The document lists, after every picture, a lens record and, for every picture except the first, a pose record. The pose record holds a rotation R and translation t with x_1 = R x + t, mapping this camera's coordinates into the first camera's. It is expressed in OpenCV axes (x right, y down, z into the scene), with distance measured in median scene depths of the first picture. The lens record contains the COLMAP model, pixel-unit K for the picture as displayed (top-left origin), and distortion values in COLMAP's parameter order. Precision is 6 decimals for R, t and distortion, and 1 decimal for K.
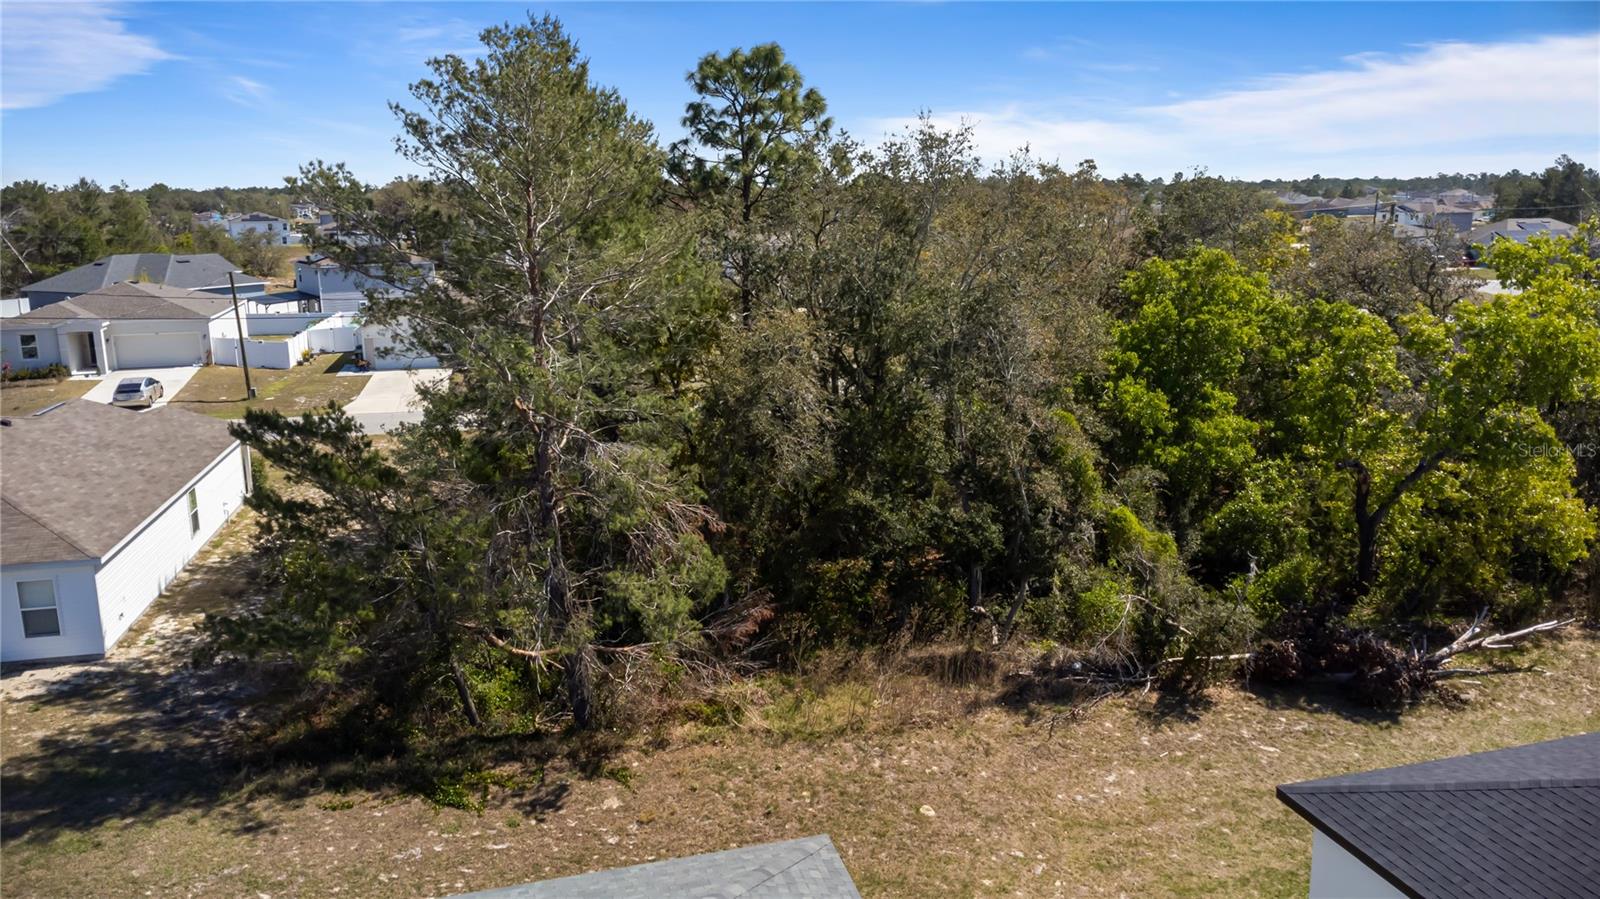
lens RADIAL K [[1140.8, 0, 800.0], [0, 1140.8, 449.5], [0, 0, 1]] dist [0.023790, -0.007513]
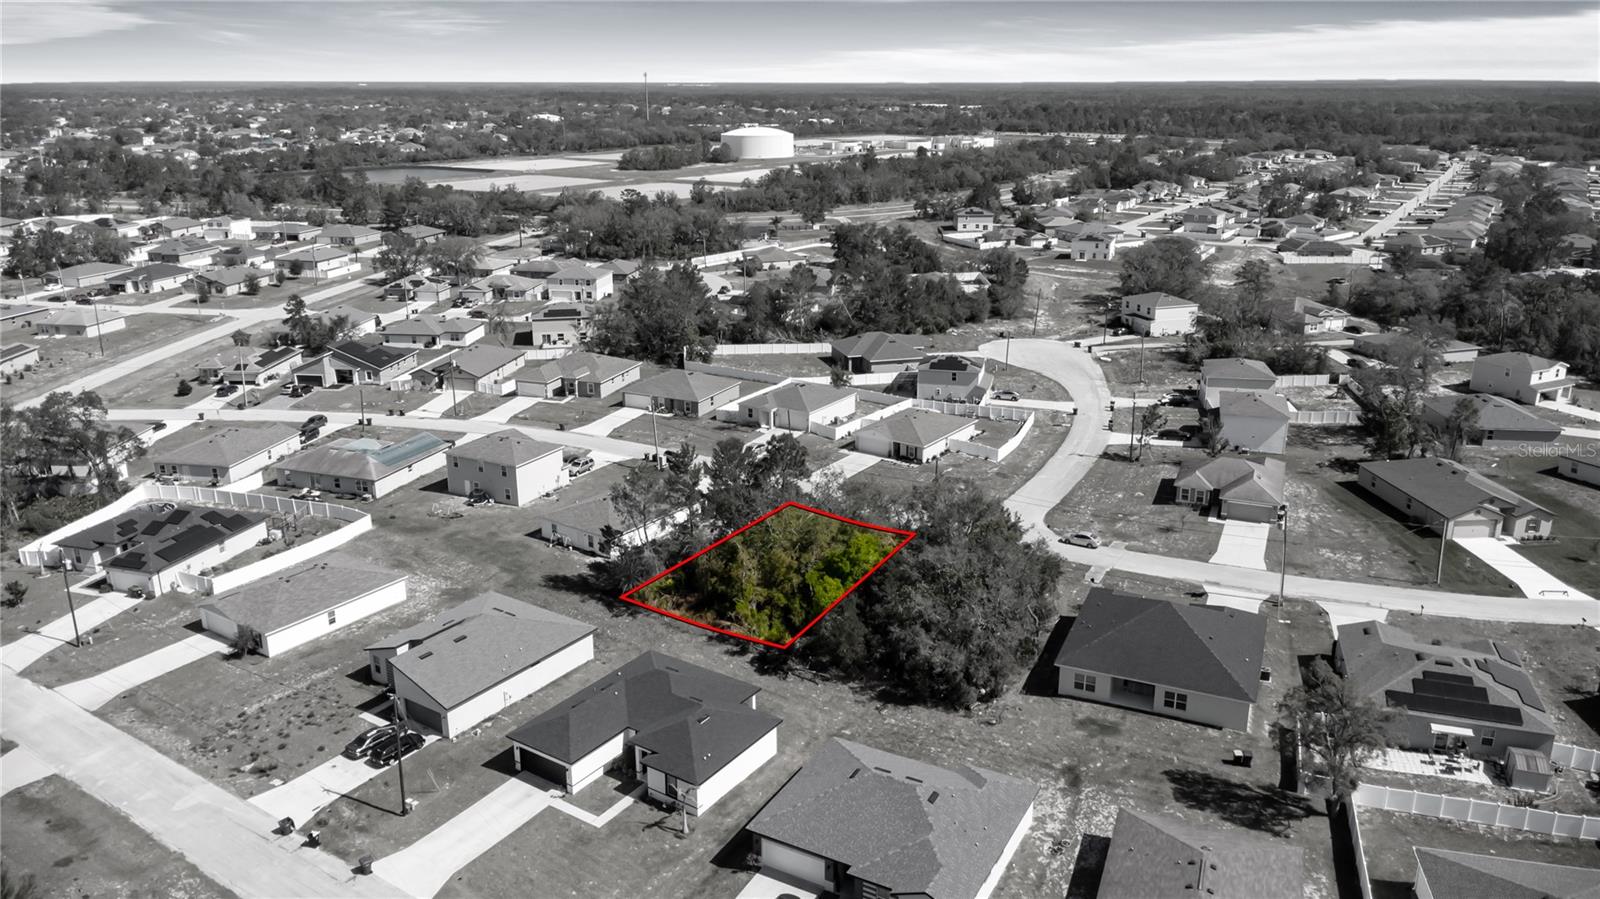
lens RADIAL K [[1140.8, 0, 800.0], [0, 1140.8, 449.5], [0, 0, 1]] dist [0.023790, -0.007513]
pose [[0.653846, 0.241491, -0.717054, 2.920960], [-0.176449, 0.970235, 0.165862, -1.083135], [0.735765, 0.018075, 0.676995, -1.453681]]
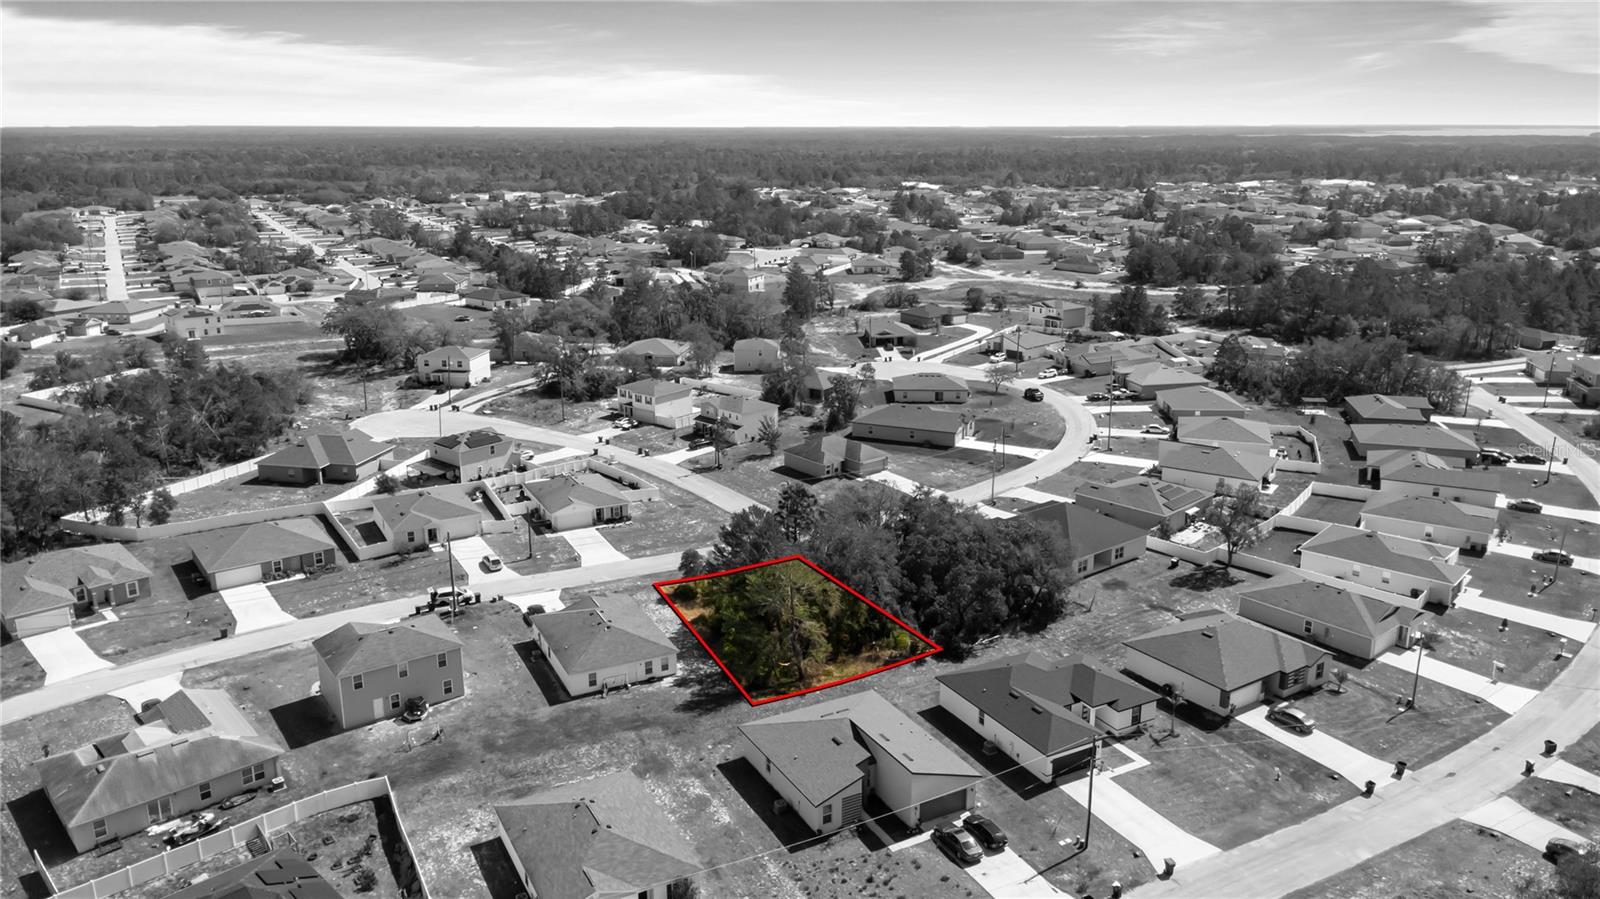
lens RADIAL K [[1140.8, 0, 800.0], [0, 1140.8, 449.5], [0, 0, 1]] dist [0.023790, -0.007513]
pose [[0.975392, -0.052236, 0.214202, -0.997557], [0.041976, 0.997755, 0.052174, -0.824030], [-0.216447, -0.041899, 0.975395, -3.090747]]
